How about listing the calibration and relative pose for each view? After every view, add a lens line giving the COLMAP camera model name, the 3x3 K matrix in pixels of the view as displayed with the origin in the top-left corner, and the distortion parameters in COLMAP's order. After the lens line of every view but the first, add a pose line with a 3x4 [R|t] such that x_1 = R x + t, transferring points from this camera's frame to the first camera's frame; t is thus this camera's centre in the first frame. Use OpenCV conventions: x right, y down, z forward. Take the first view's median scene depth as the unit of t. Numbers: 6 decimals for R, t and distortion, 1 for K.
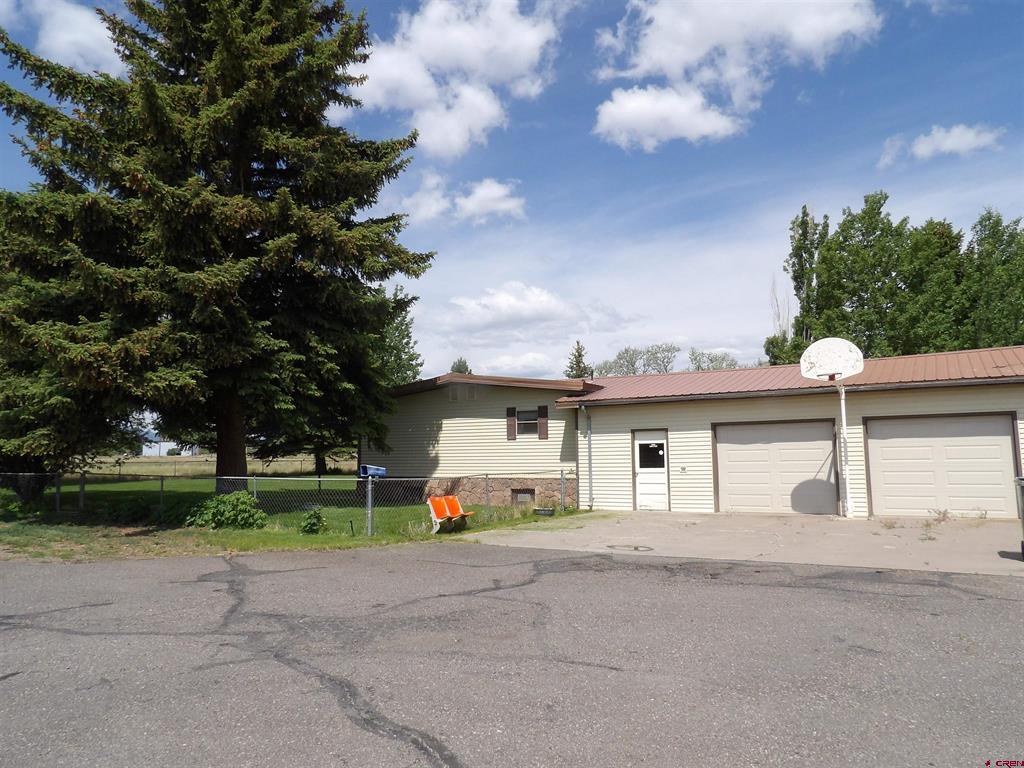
lens RADIAL K [[737.4, 0, 512.0], [0, 737.4, 384.0], [0, 0, 1]] dist [-0.000088, 0.000777]
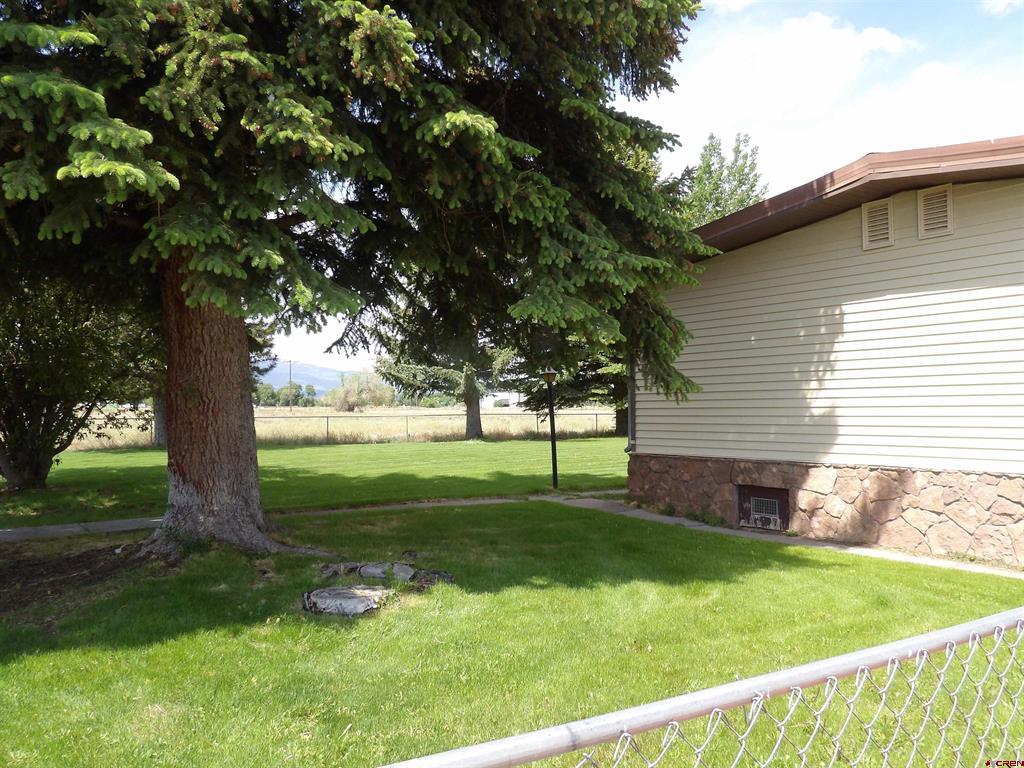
lens RADIAL K [[843.8, 0, 512.0], [0, 843.8, 384.0], [0, 0, 1]] dist [-0.000189, 0.000592]
pose [[0.906836, -0.008269, -0.421403, -0.068470], [0.036958, 0.997517, 0.059956, 0.057202], [0.419861, -0.069945, 0.904889, 0.566515]]
